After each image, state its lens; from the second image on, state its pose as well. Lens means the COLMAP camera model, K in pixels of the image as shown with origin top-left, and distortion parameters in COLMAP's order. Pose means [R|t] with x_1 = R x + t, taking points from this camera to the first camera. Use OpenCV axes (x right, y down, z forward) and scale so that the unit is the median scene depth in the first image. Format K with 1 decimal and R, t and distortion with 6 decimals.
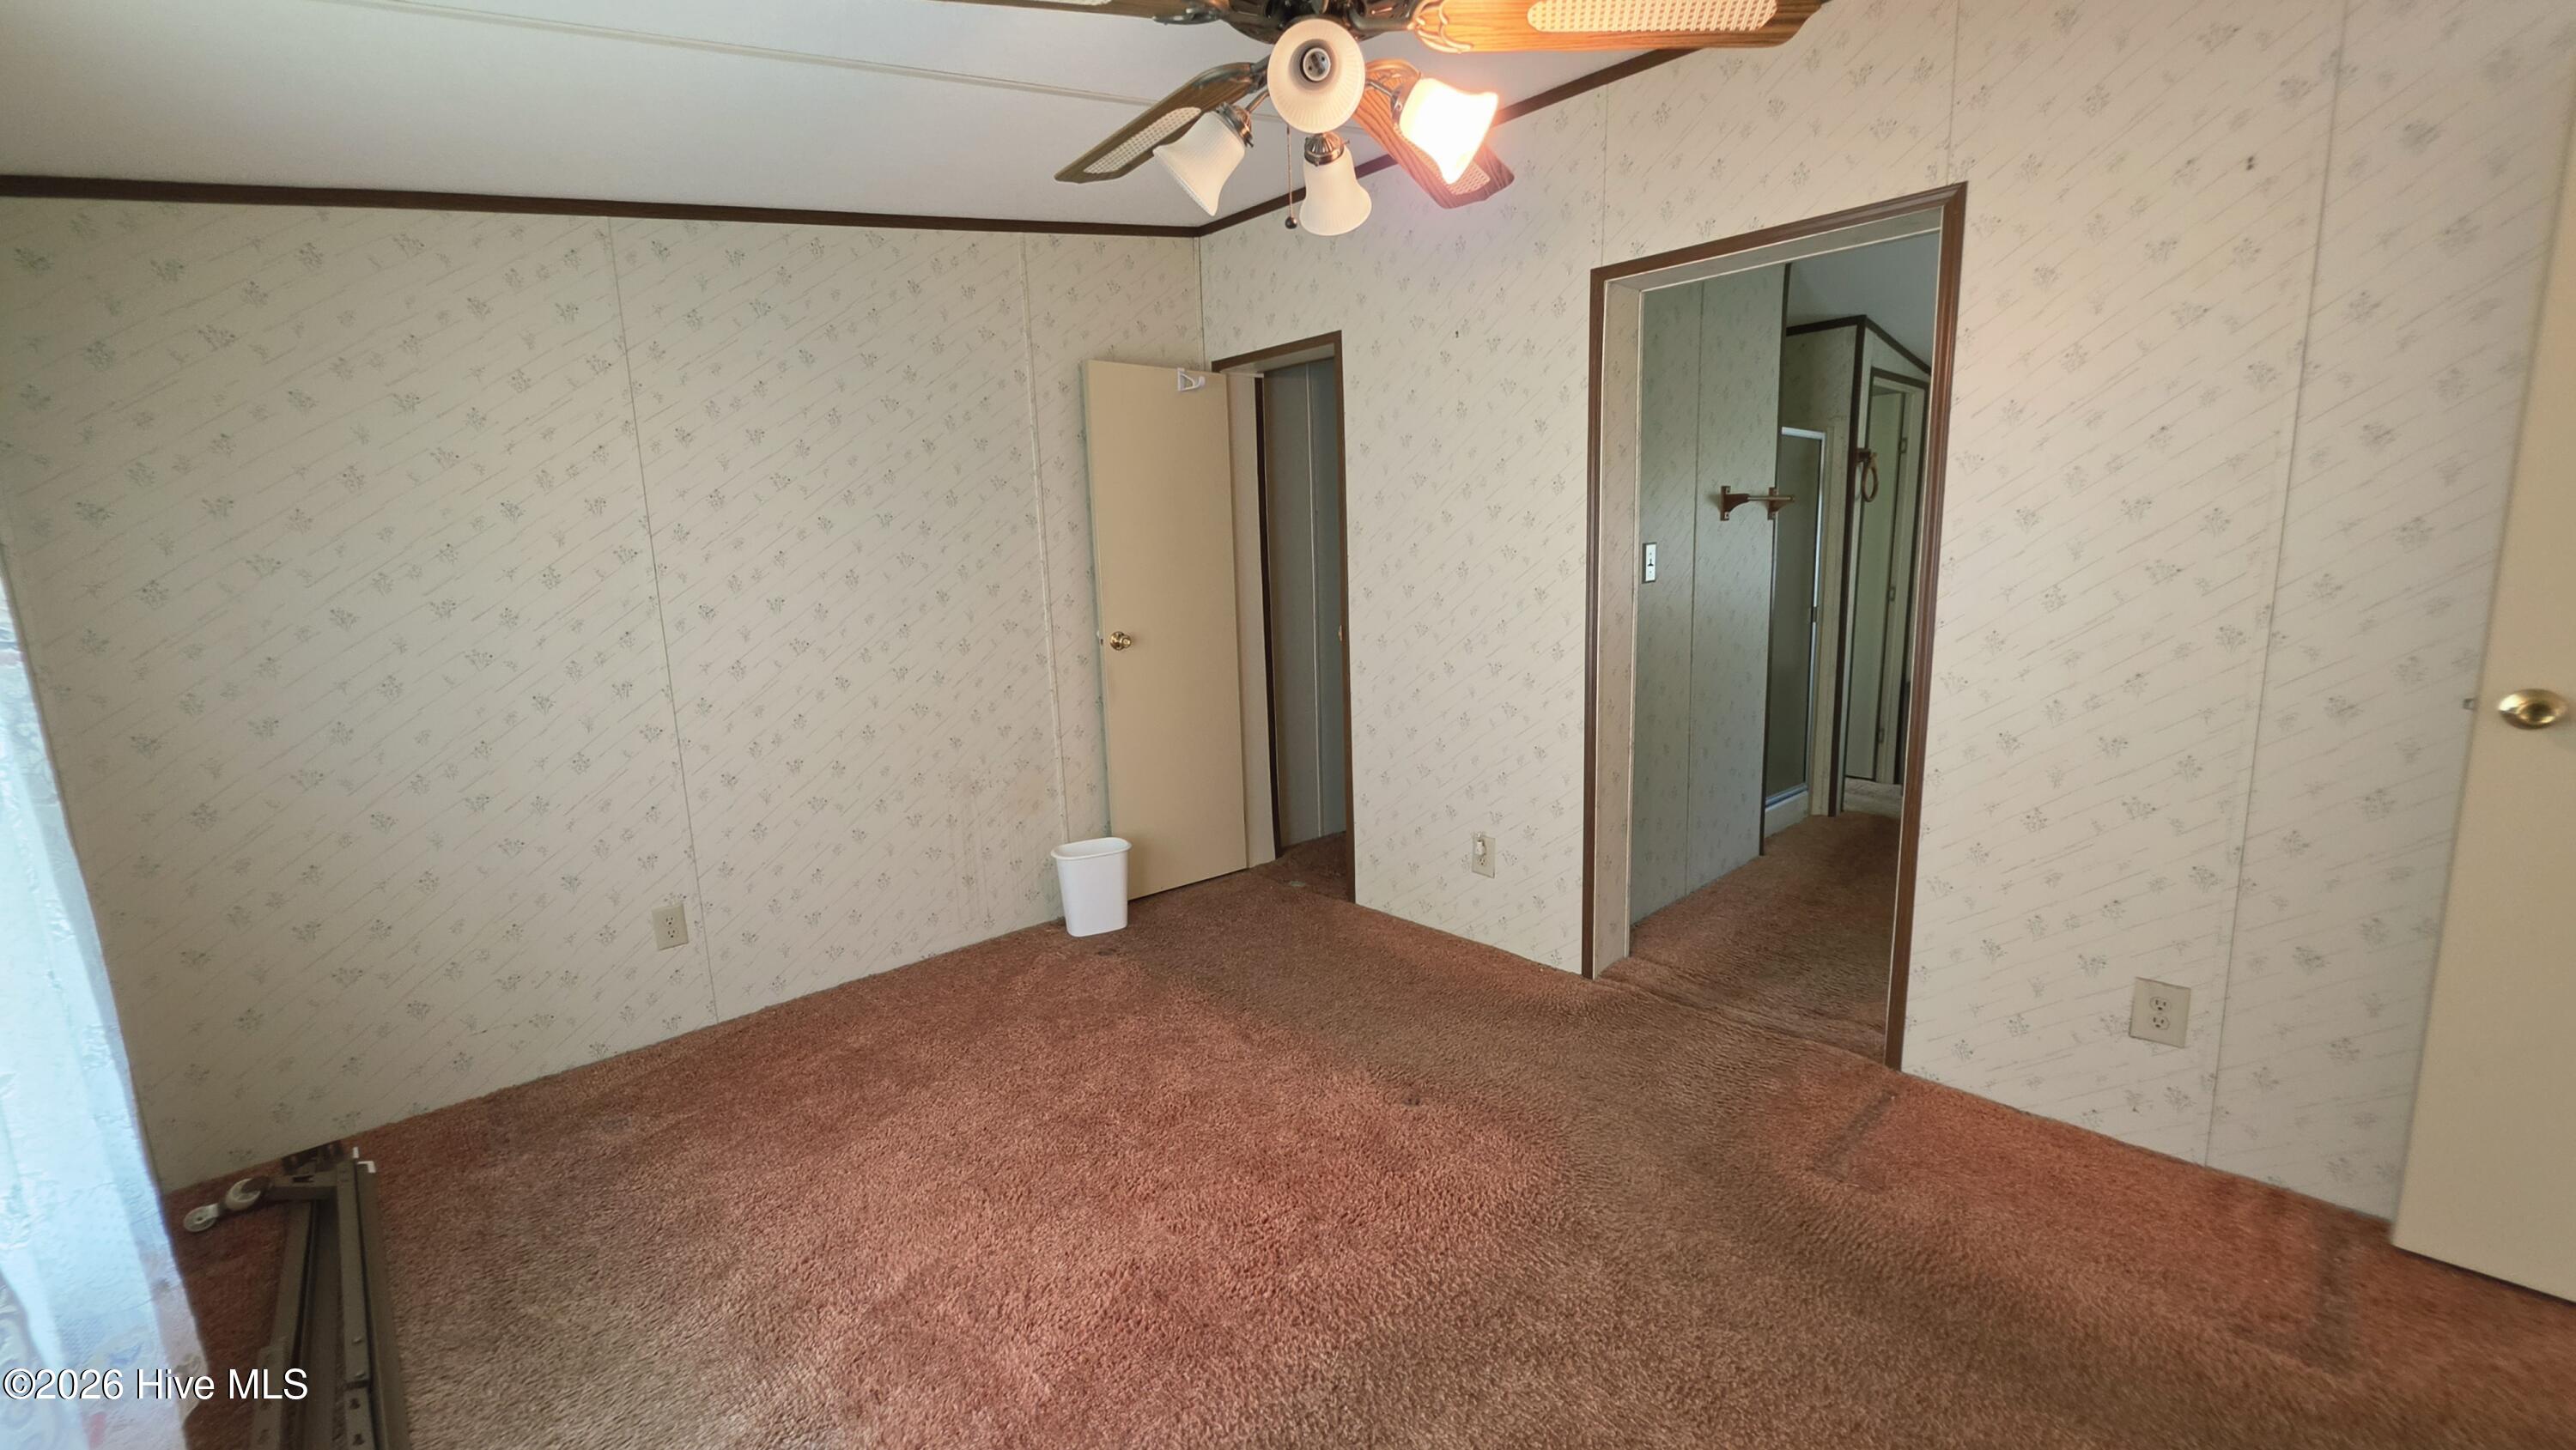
lens RADIAL K [[1037.1, 0, 1291.5], [0, 1037.1, 723.7], [0, 0, 1]] dist [-0.005615, 0.001797]
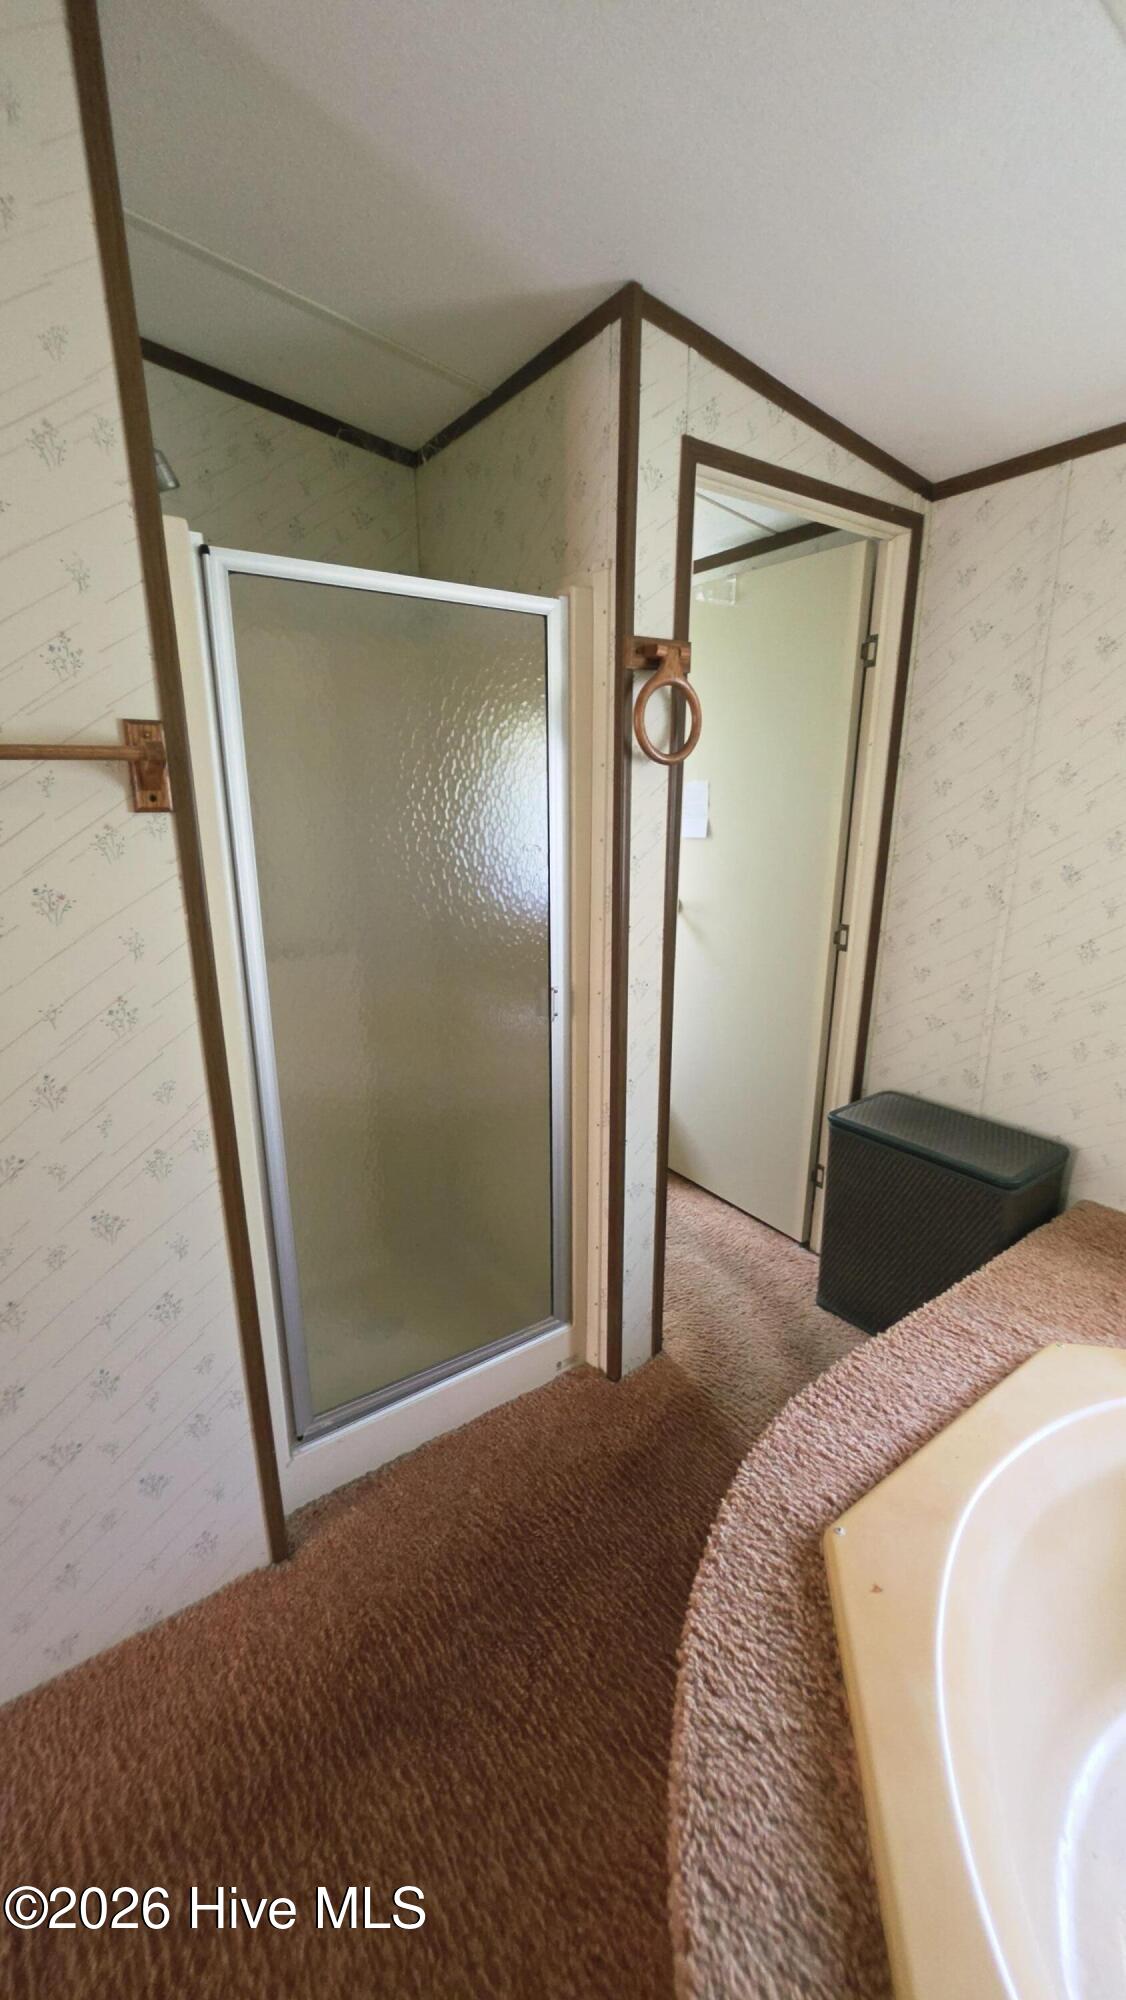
lens RADIAL K [[805.3, 0, 558.4], [0, 805.3, 1008.9], [0, 0, 1]] dist [-0.005615, 0.001797]
pose [[0.988421, 0.062582, -0.138232, 1.529284], [-0.048513, 0.993508, 0.102903, -0.387689], [0.143774, -0.095005, 0.985040, 1.737954]]
